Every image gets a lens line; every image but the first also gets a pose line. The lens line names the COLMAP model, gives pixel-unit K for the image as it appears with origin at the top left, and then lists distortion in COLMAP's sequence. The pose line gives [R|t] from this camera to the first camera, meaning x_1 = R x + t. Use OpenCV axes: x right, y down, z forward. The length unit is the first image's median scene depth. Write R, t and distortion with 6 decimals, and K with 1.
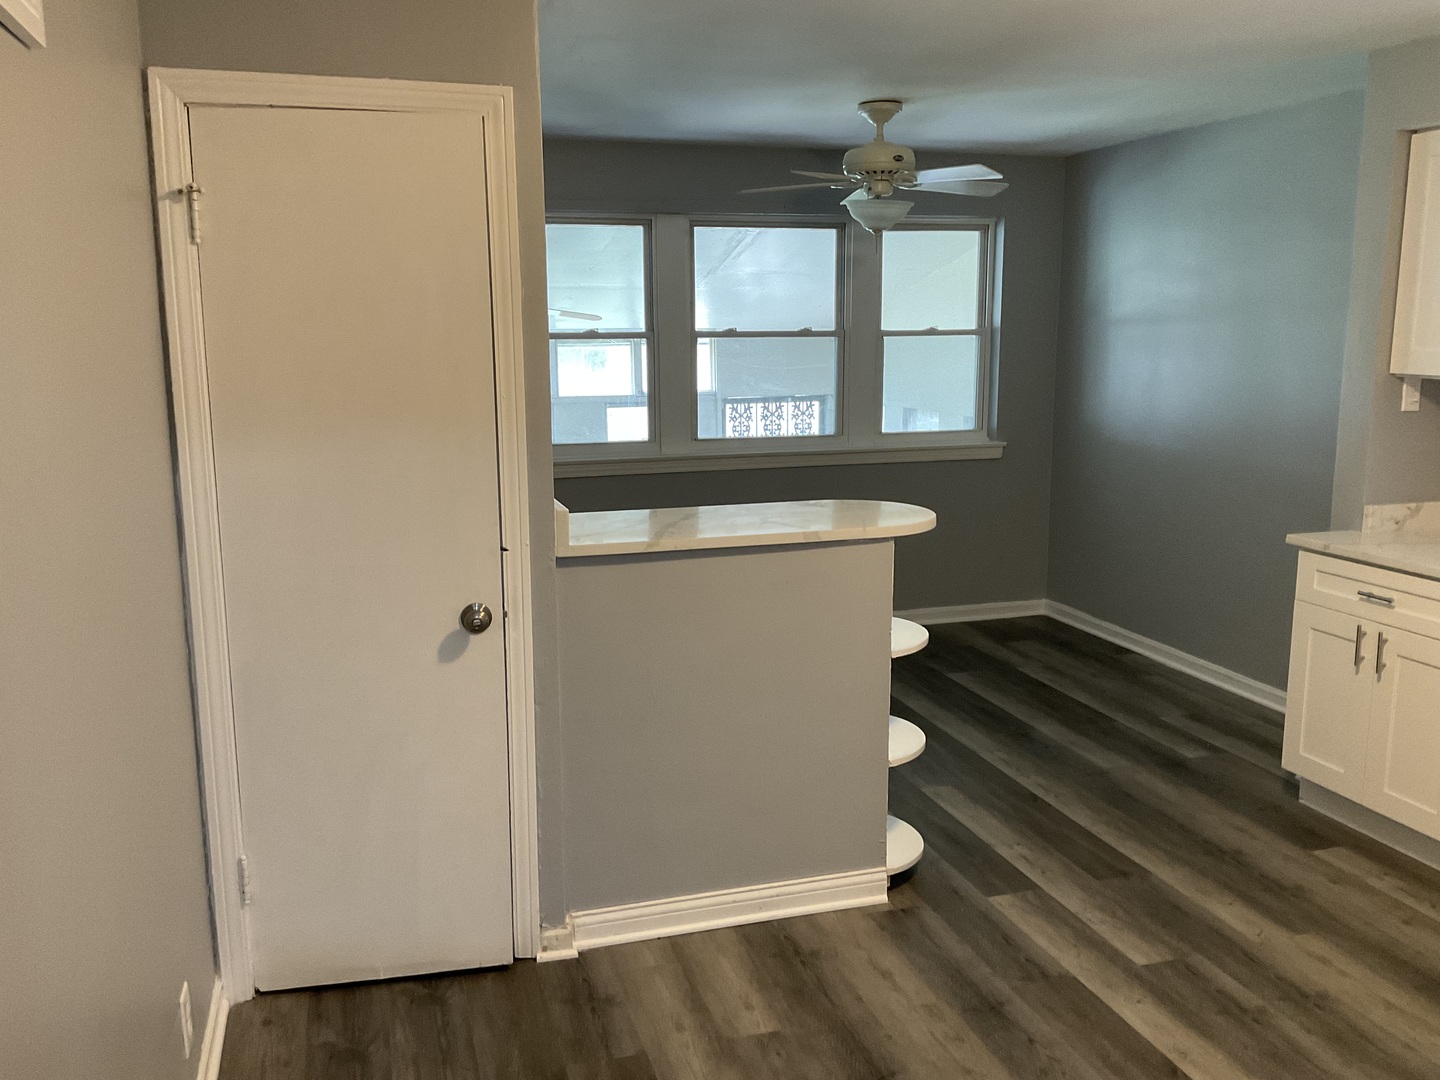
lens RADIAL K [[1193.5, 0, 717.2], [0, 1193.5, 539.5], [0, 0, 1]] dist [0.061466, -0.133961]
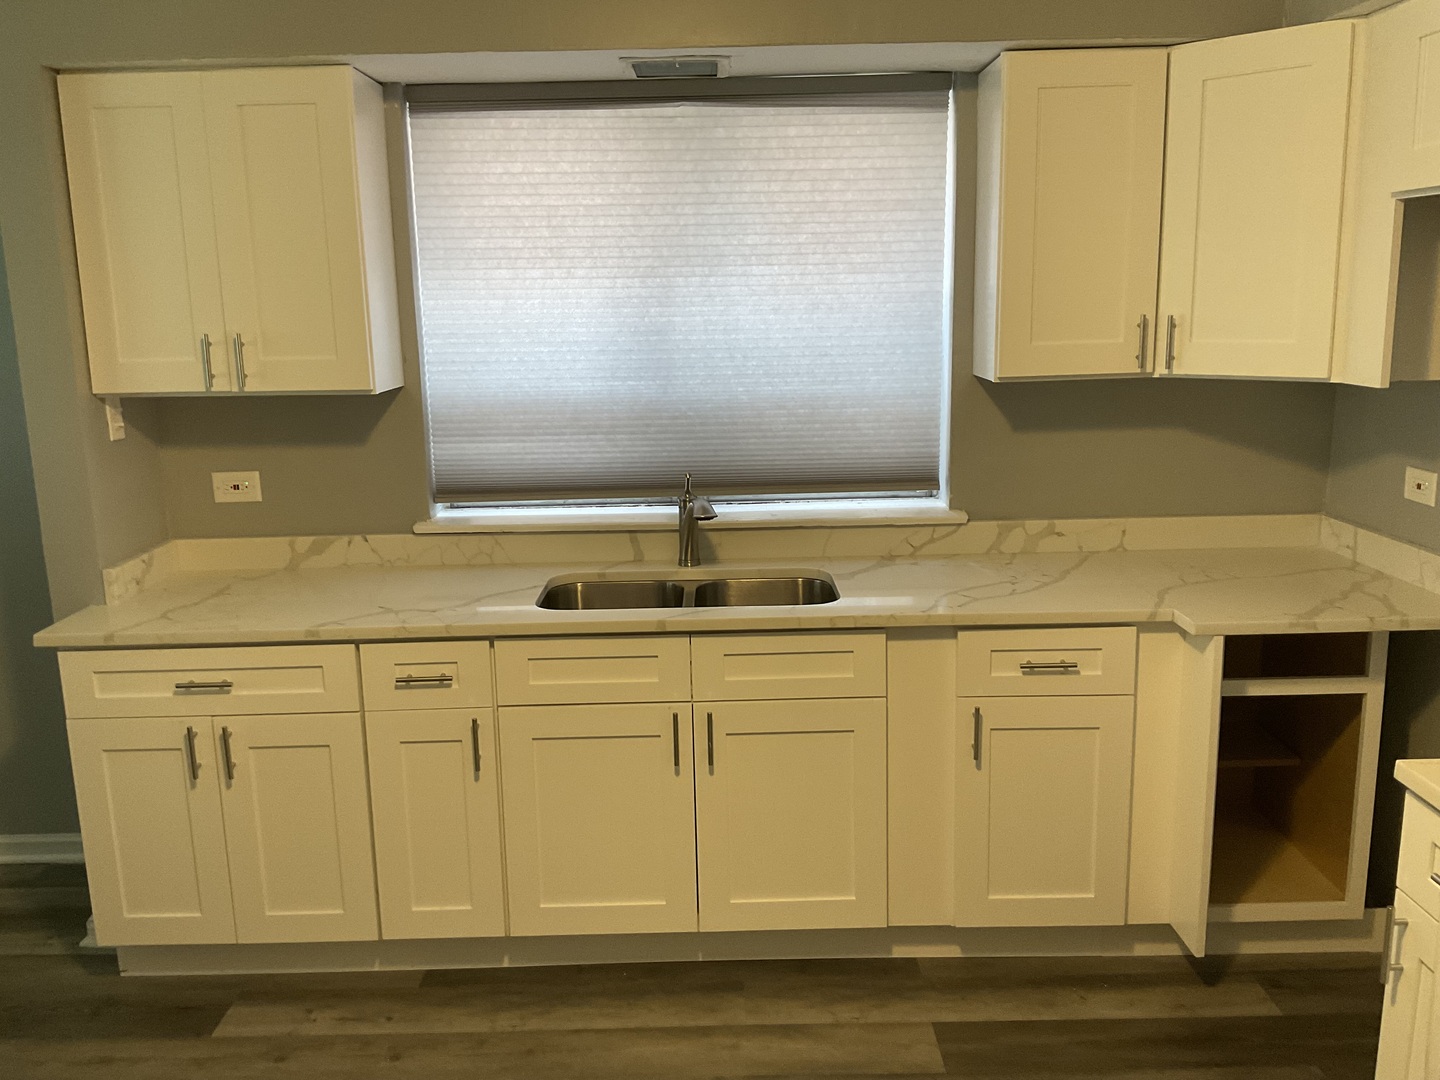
lens RADIAL K [[1193.5, 0, 710.5], [0, 1193.5, 539.6], [0, 0, 1]] dist [0.061466, -0.133961]
pose [[0.291077, -0.189654, 0.937713, -0.058490], [0.189239, 0.972202, 0.137887, -0.088416], [-0.937797, 0.137316, 0.318875, 0.449957]]
